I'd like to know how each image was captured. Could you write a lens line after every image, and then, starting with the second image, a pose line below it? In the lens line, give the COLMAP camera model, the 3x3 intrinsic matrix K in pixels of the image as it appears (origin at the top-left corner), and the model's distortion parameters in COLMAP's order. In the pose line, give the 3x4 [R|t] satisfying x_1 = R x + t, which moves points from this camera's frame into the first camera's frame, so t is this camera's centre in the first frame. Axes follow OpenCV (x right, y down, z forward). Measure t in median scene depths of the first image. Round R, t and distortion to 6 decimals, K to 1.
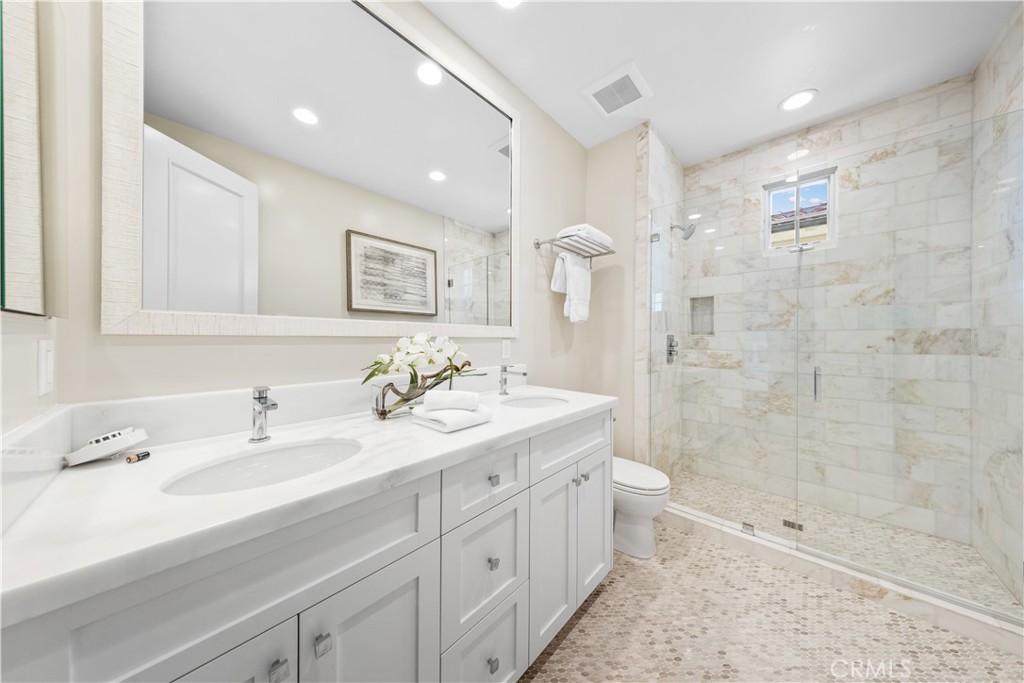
lens RADIAL K [[313.7, 0, 512.0], [0, 313.7, 341.5], [0, 0, 1]] dist [0.000007, -0.000180]
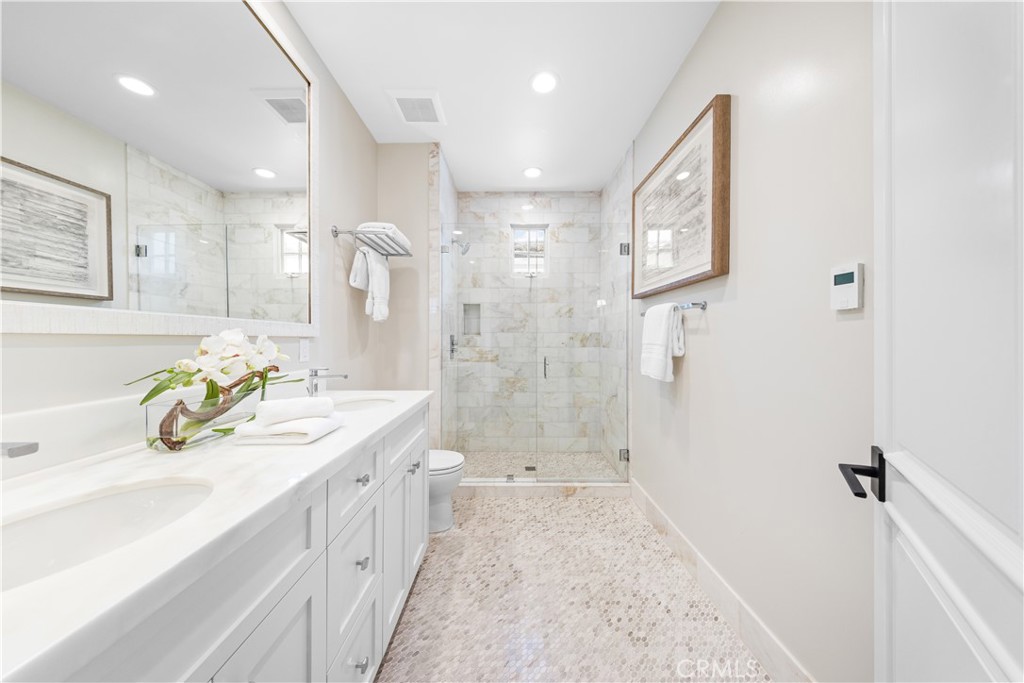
lens RADIAL K [[334.6, 0, 512.0], [0, 334.6, 341.5], [0, 0, 1]] dist [0.001123, -0.000140]
pose [[0.722372, -0.004990, 0.691486, -0.213842], [0.003101, 0.999987, 0.003978, -0.000761], [-0.691497, -0.000729, 0.722379, -0.043205]]
